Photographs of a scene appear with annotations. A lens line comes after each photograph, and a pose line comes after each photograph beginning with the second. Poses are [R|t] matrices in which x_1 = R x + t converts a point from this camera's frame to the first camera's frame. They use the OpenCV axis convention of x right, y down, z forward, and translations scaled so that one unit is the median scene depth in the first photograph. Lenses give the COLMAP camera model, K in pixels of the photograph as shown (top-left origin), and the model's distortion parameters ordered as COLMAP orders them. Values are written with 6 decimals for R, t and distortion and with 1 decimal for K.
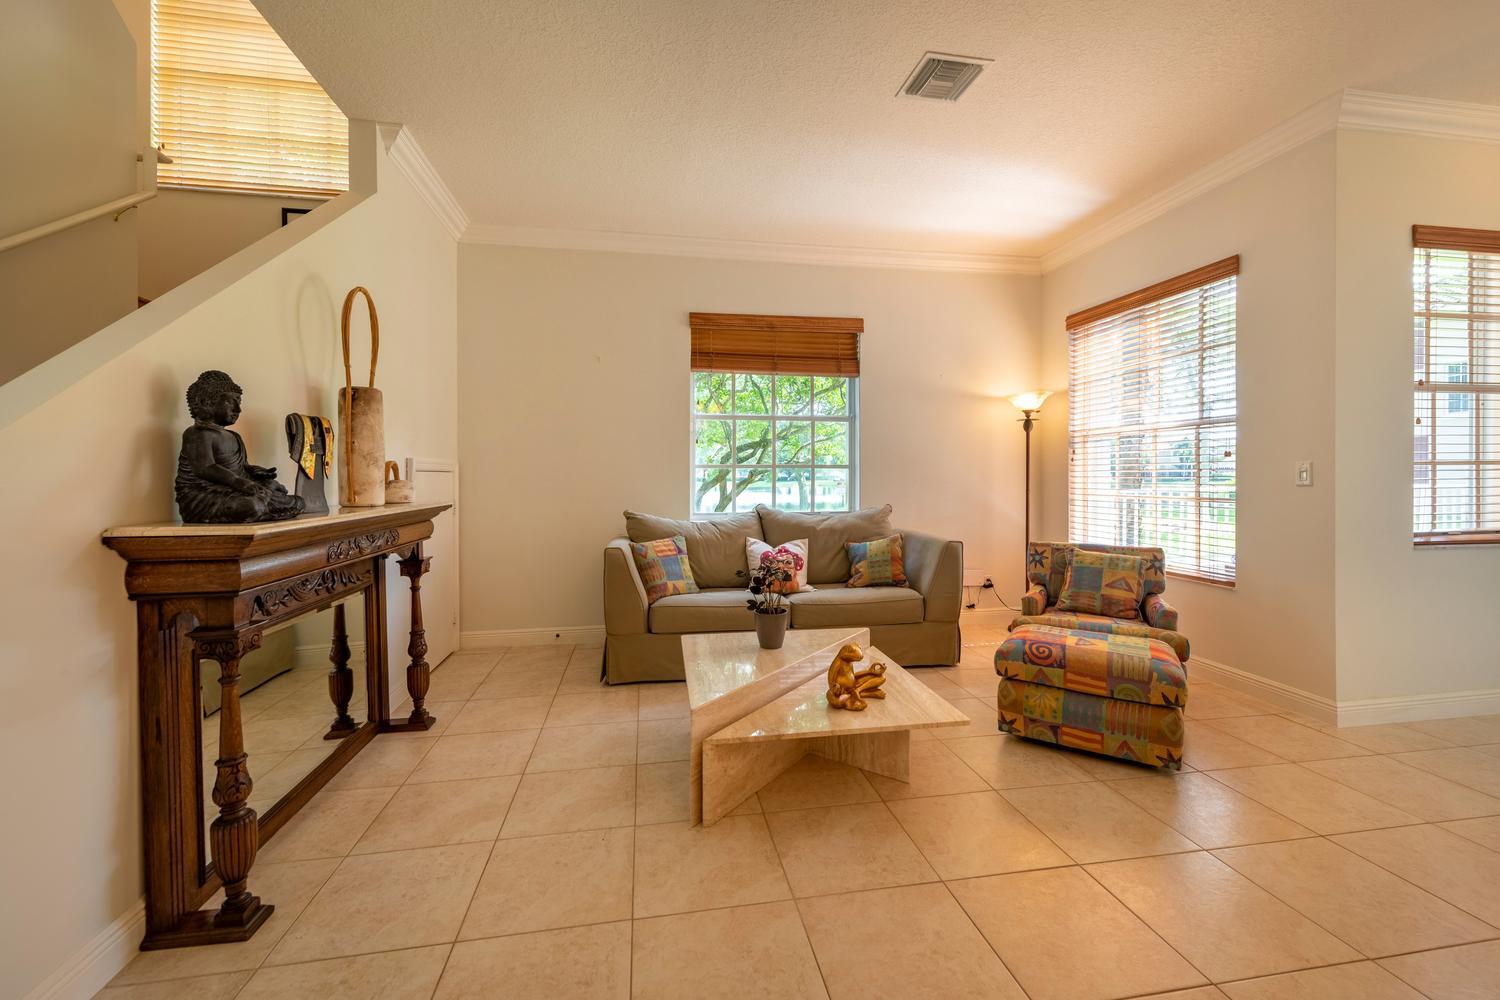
lens RADIAL K [[612.4, 0, 739.4], [0, 612.4, 482.2], [0, 0, 1]] dist [0.009657, -0.003840]
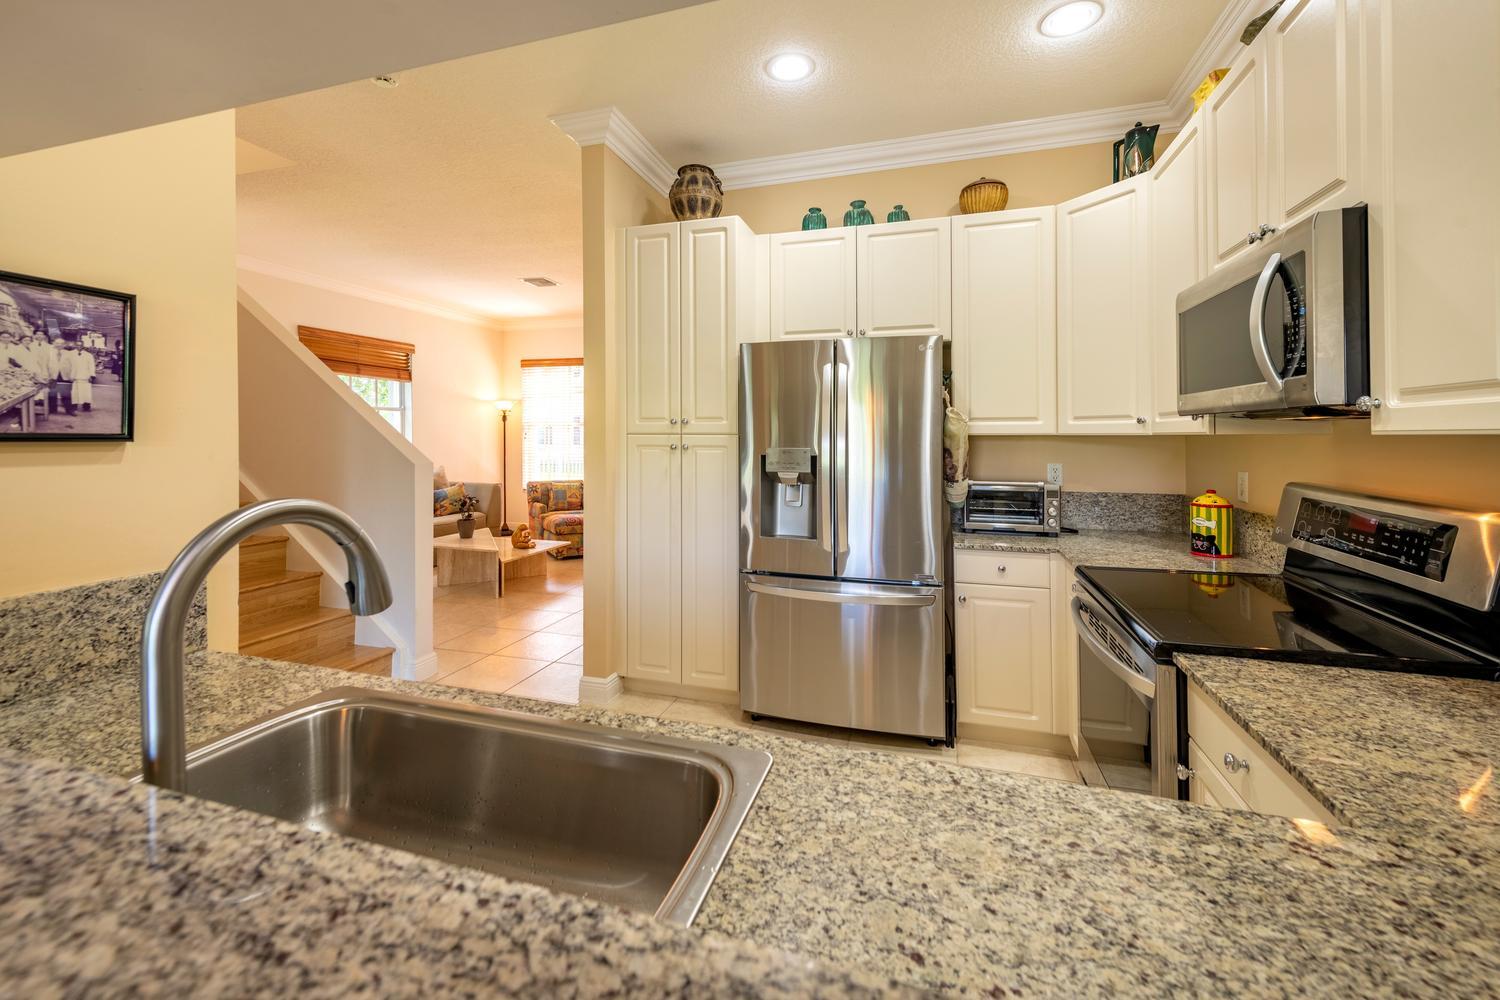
lens RADIAL K [[612.4, 0, 756.7], [0, 612.4, 438.2], [0, 0, 1]] dist [0.009657, -0.003840]
pose [[0.441360, 0.002471, 0.897327, -0.961084], [0.008308, 0.999942, -0.006840, -0.022278], [-0.897292, 0.010474, 0.441314, -0.523122]]
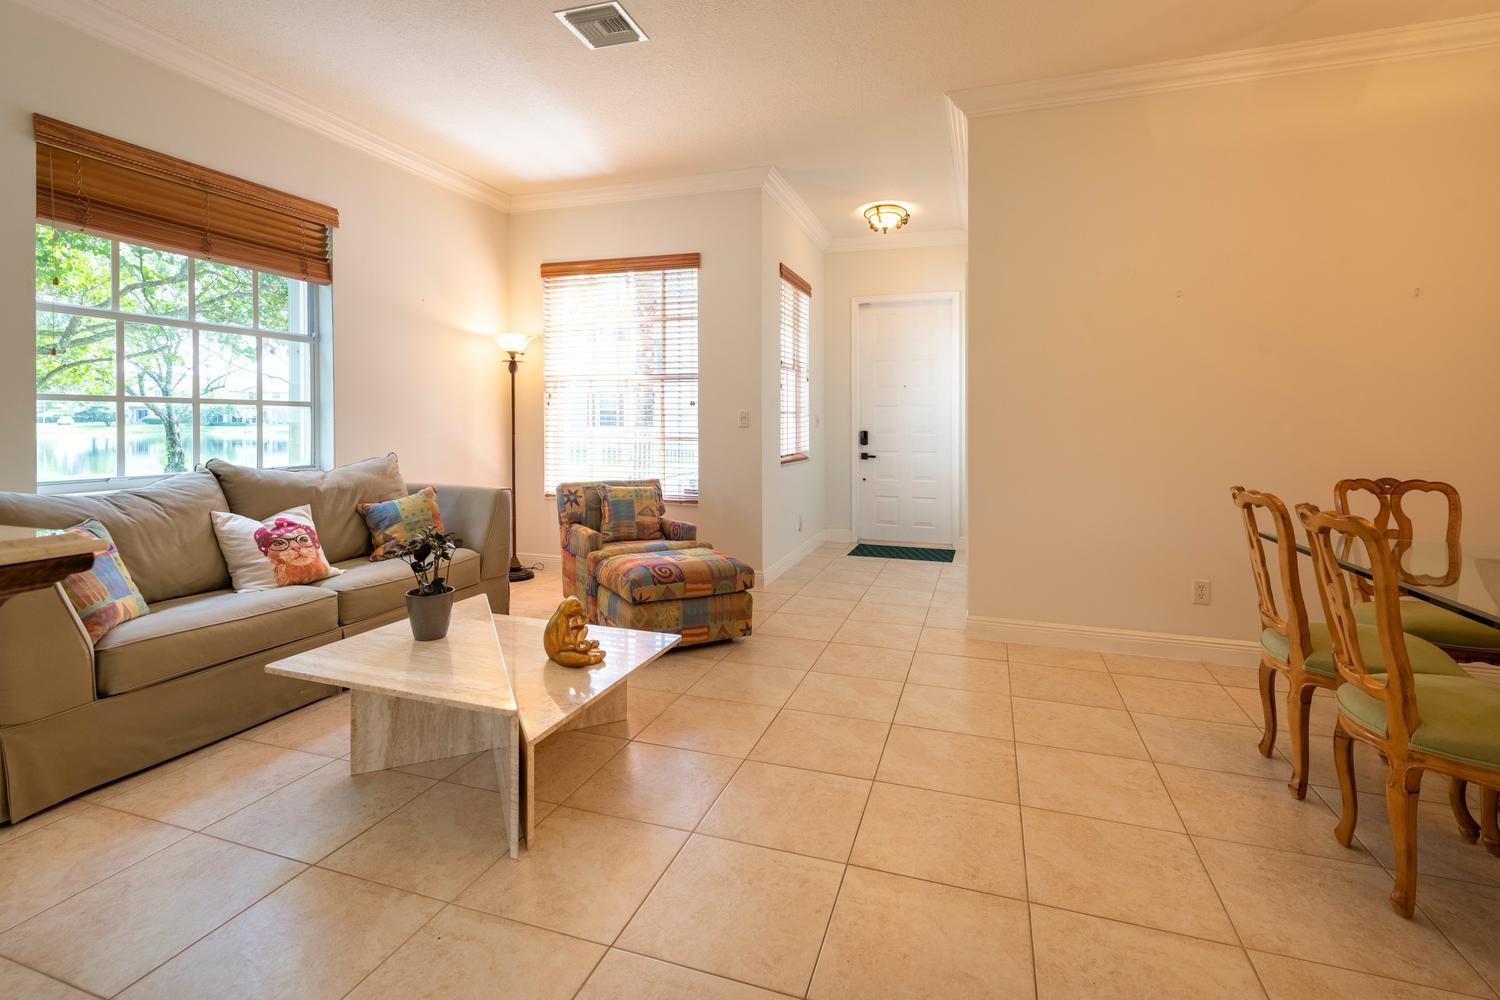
lens RADIAL K [[686.0, 0, 776.0], [0, 686.0, 431.1], [0, 0, 1]] dist [-0.002504, -0.001907]
pose [[0.448767, -0.007944, 0.893613, -0.382623], [0.003298, 0.999968, 0.007233, 0.003216], [-0.893643, -0.000299, 0.448779, 0.165600]]
